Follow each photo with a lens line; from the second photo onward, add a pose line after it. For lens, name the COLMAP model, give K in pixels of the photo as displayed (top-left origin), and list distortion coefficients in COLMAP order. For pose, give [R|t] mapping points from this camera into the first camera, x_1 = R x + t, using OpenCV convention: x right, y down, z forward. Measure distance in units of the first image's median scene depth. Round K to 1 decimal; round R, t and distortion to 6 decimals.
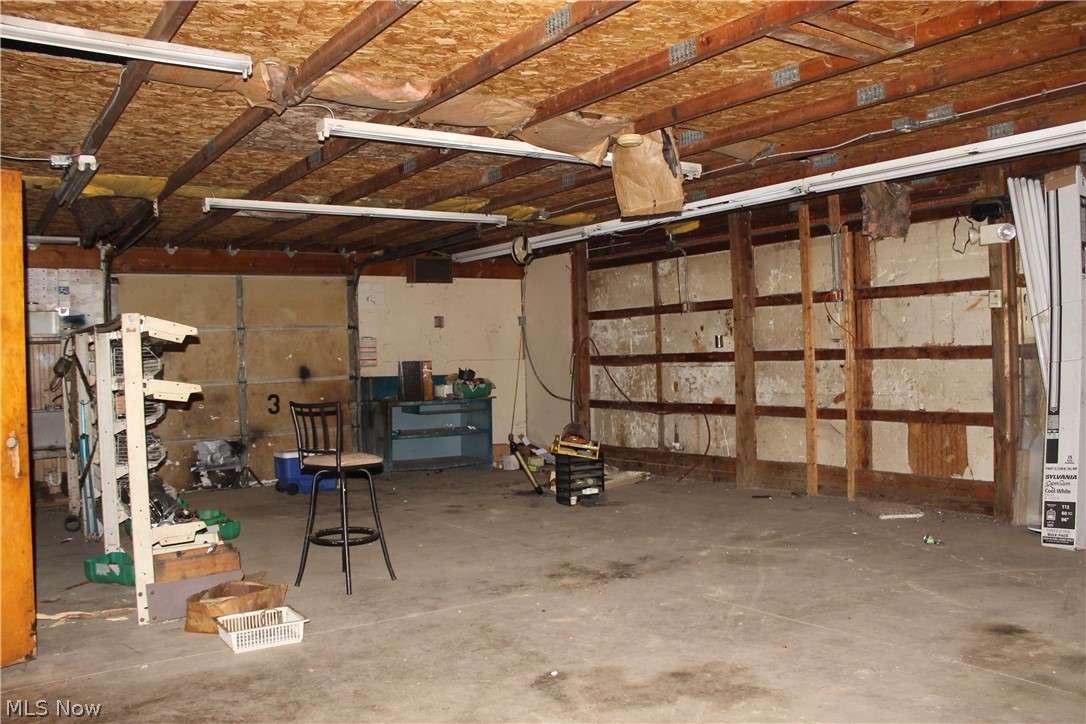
lens RADIAL K [[916.2, 0, 549.3], [0, 916.2, 361.6], [0, 0, 1]] dist [-0.147242, 0.130406]
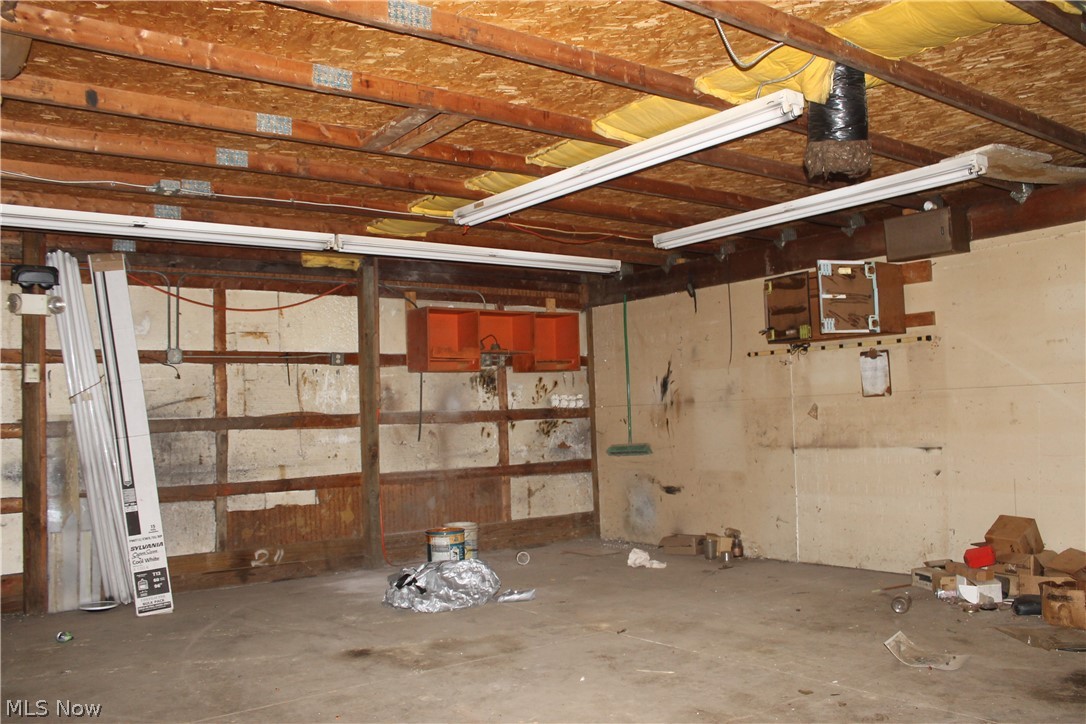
lens RADIAL K [[916.2, 0, 549.3], [0, 916.2, 361.6], [0, 0, 1]] dist [-0.147242, 0.130406]
pose [[-0.040905, 0.087441, 0.995330, -0.642941], [0.041465, 0.995454, -0.085747, 0.028640], [-0.998302, 0.037764, -0.044345, 0.710348]]
